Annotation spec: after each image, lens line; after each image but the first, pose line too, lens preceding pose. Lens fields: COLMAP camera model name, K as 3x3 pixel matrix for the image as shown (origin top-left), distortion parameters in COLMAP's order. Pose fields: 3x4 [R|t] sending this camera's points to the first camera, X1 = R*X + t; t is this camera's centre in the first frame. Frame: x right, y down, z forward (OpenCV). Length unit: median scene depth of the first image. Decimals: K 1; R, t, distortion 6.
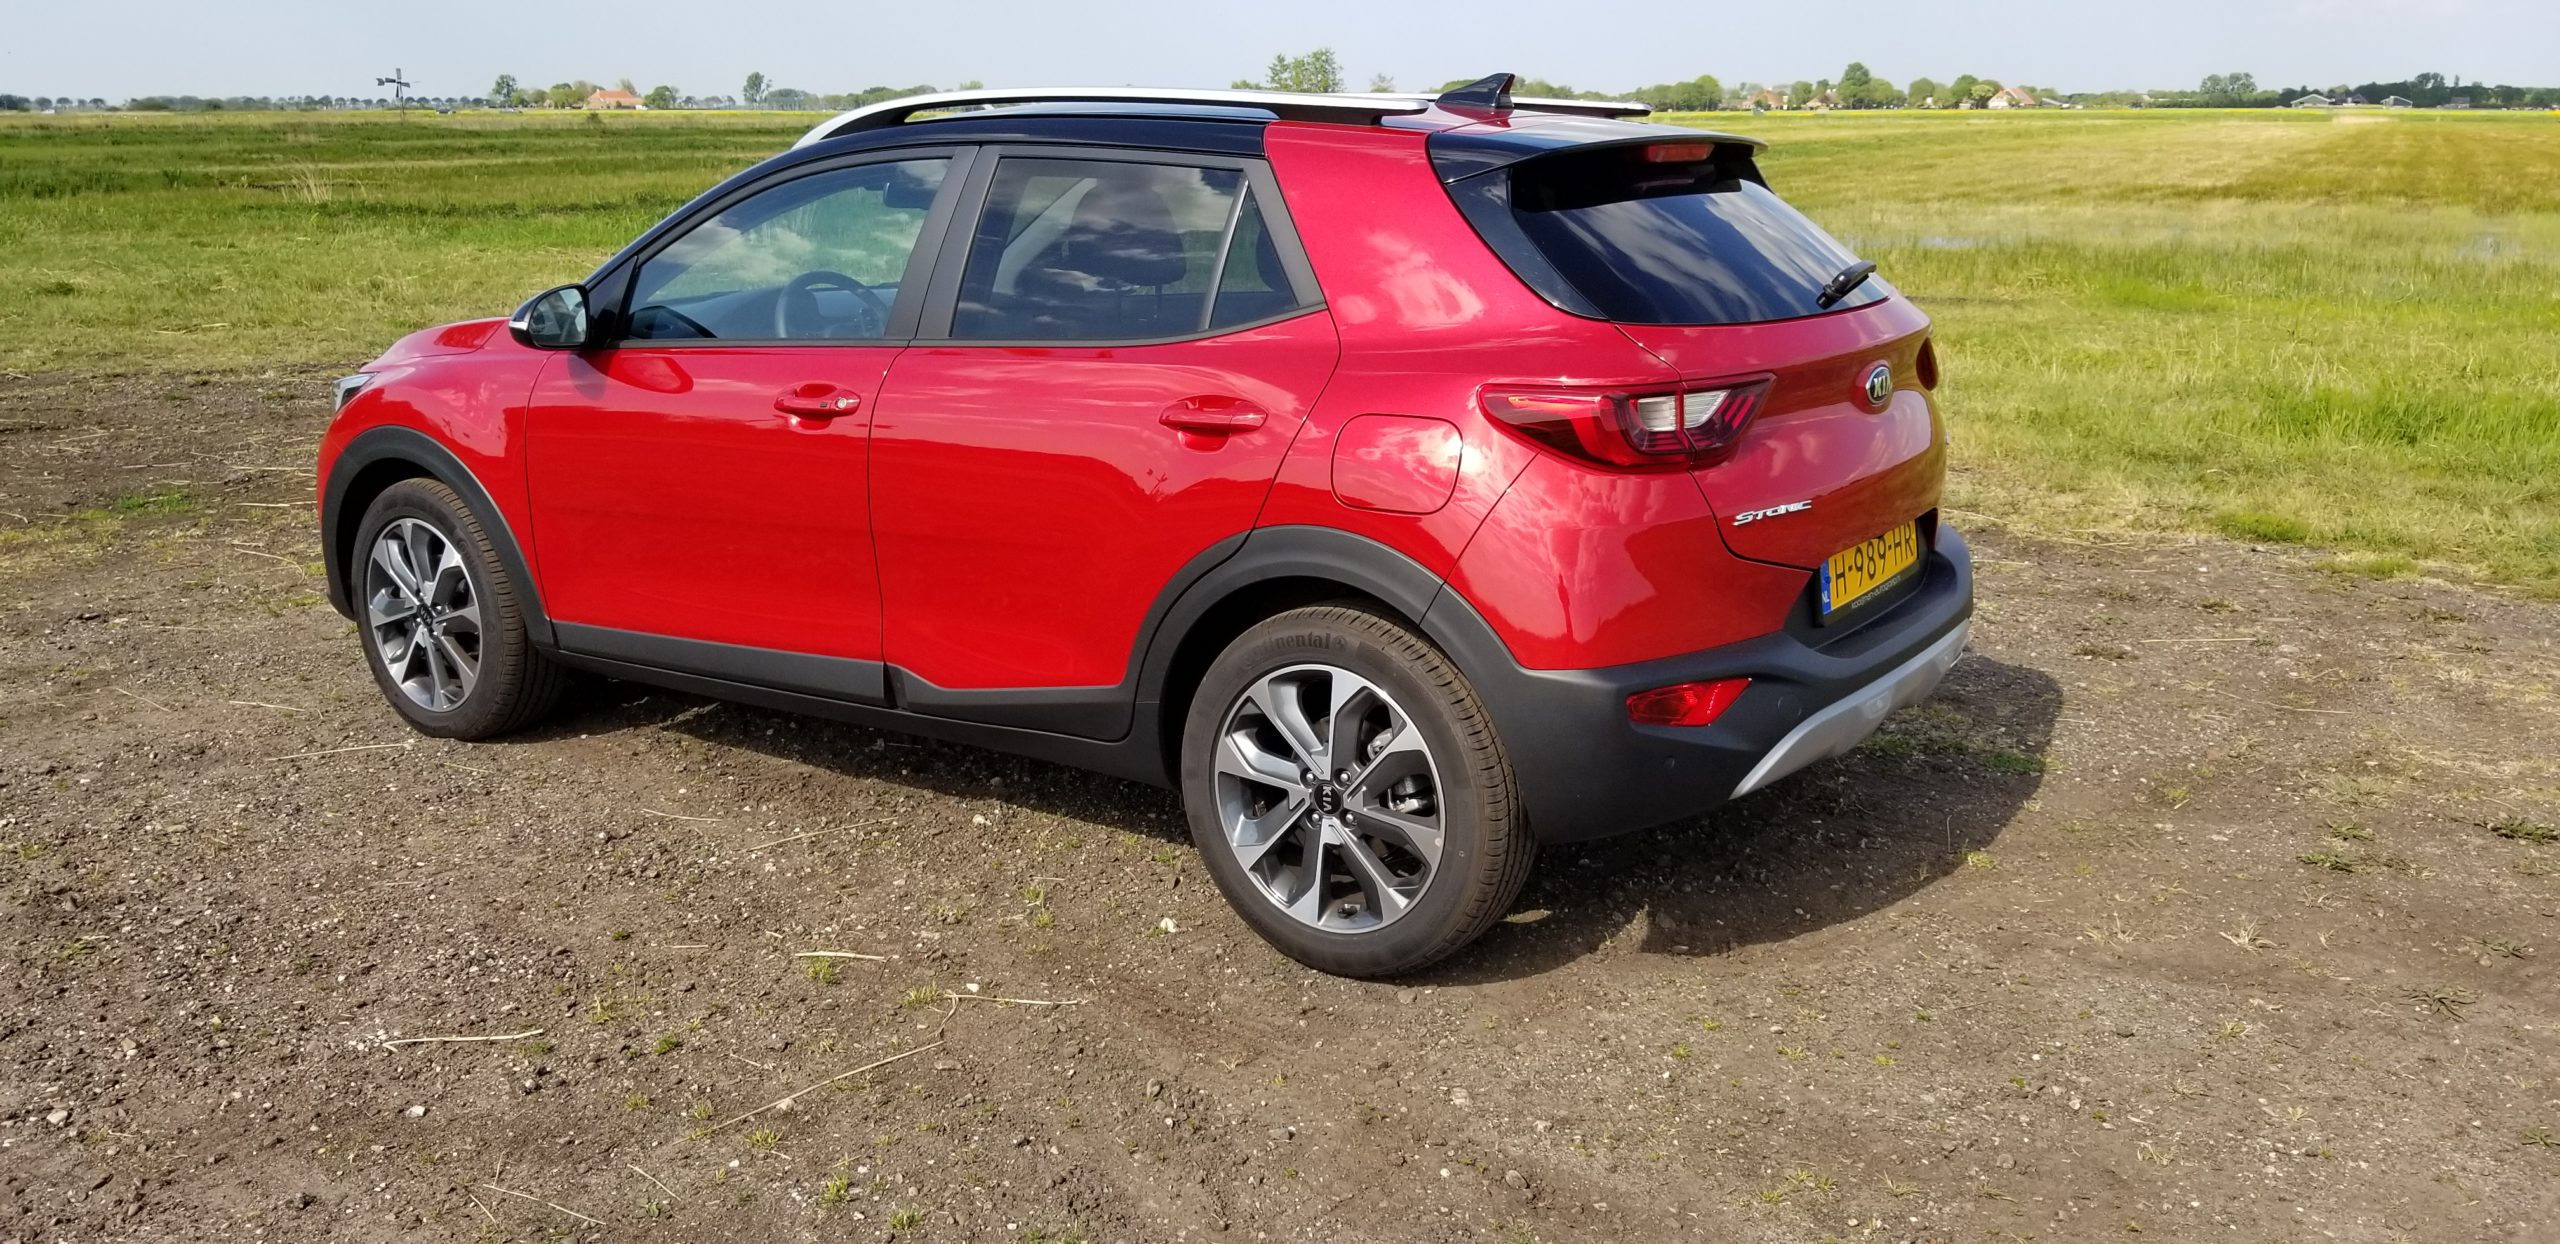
lens RADIAL K [[2045.9, 0, 1285.2], [0, 2045.9, 638.2], [0, 0, 1]] dist [0.079296, -0.147035]
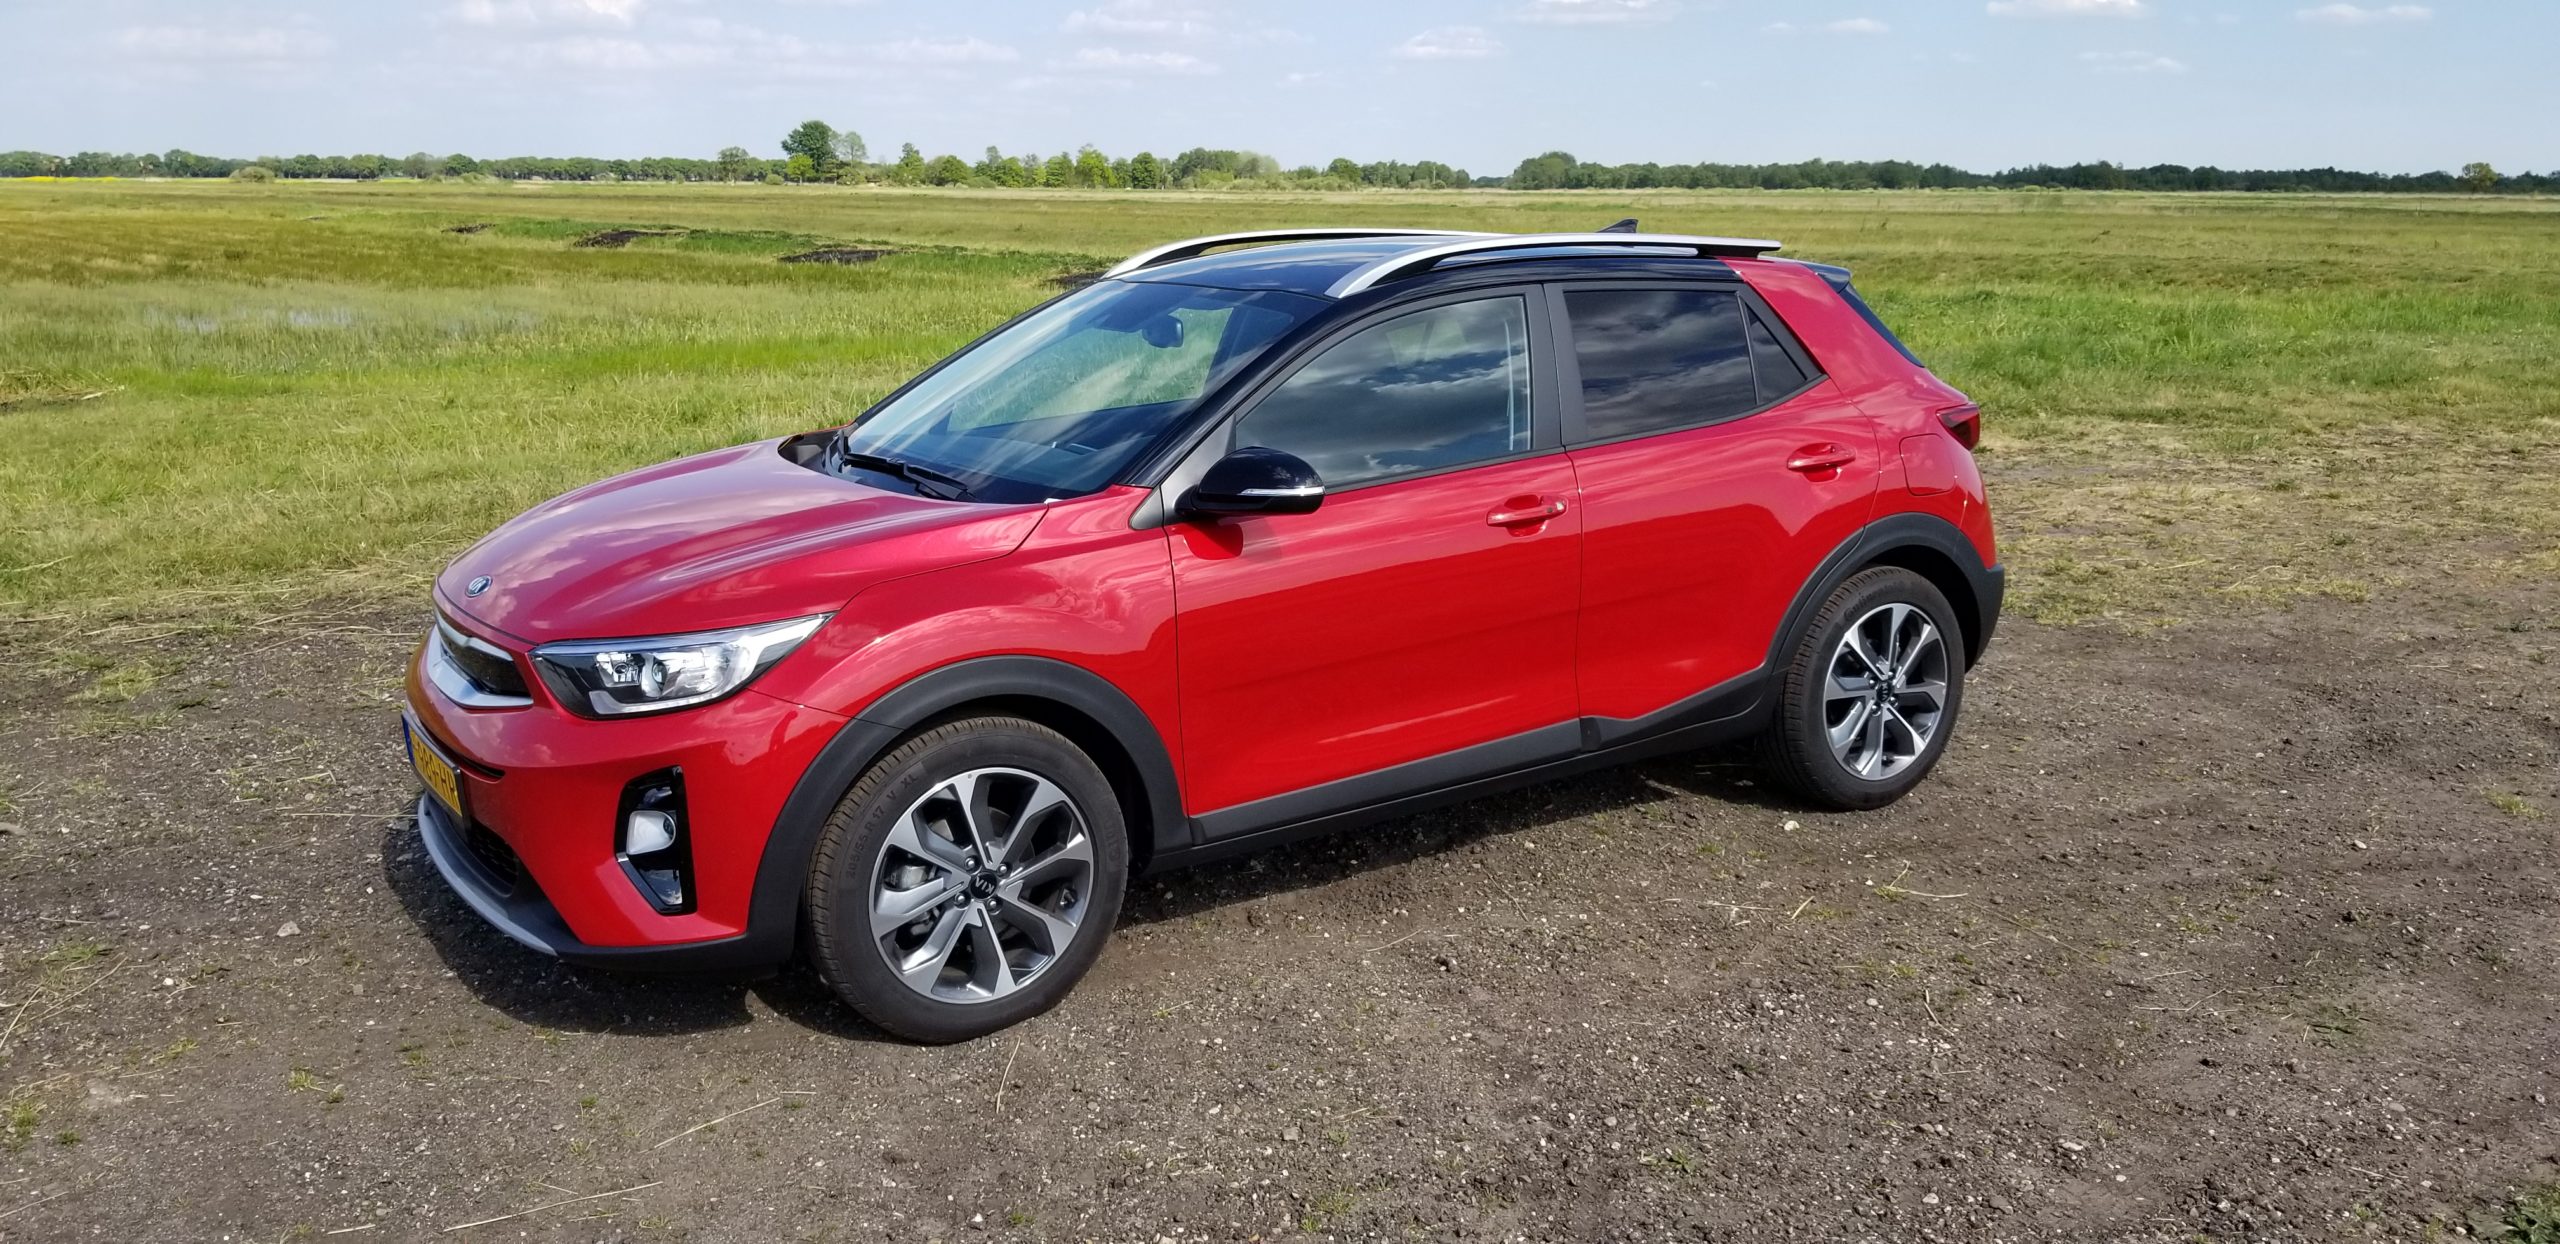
lens RADIAL K [[2015.2, 0, 1328.5], [0, 2015.2, 663.4], [0, 0, 1]] dist [0.071514, -0.124582]
pose [[0.348276, -0.210844, 0.913372, -1.073996], [0.223432, 0.964964, 0.137558, -0.174136], [-0.910375, 0.156168, 0.383183, 0.559189]]
